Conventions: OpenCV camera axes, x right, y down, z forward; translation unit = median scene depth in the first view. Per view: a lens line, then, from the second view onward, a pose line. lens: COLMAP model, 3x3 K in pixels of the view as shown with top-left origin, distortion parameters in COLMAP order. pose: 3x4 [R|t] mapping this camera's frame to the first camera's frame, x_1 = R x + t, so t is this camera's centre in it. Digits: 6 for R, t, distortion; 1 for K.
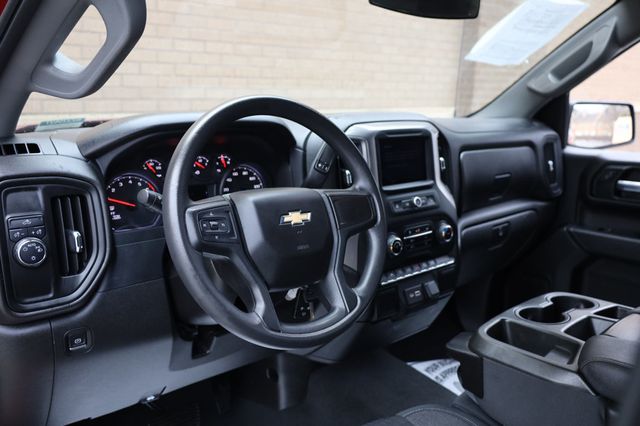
lens RADIAL K [[545.4, 0, 323.9], [0, 545.4, 213.8], [0, 0, 1]] dist [0.004287, -0.003063]
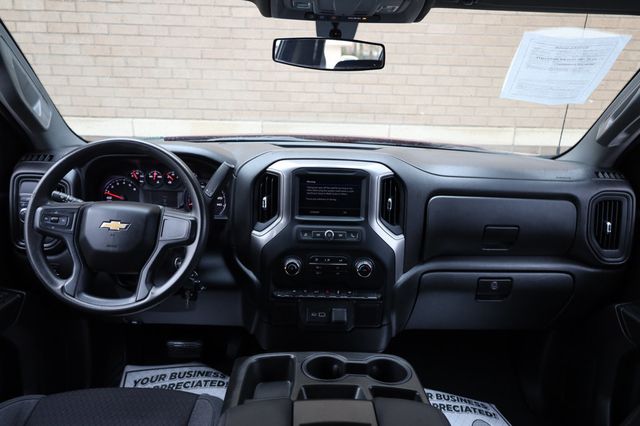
lens RADIAL K [[469.0, 0, 324.8], [0, 469.0, 214.3], [0, 0, 1]] dist [0.000524, 0.013151]
pose [[0.764985, 0.180006, -0.618382, 0.853053], [-0.160821, 0.983121, 0.087231, -0.164851], [0.623647, 0.032719, 0.781021, 0.286338]]
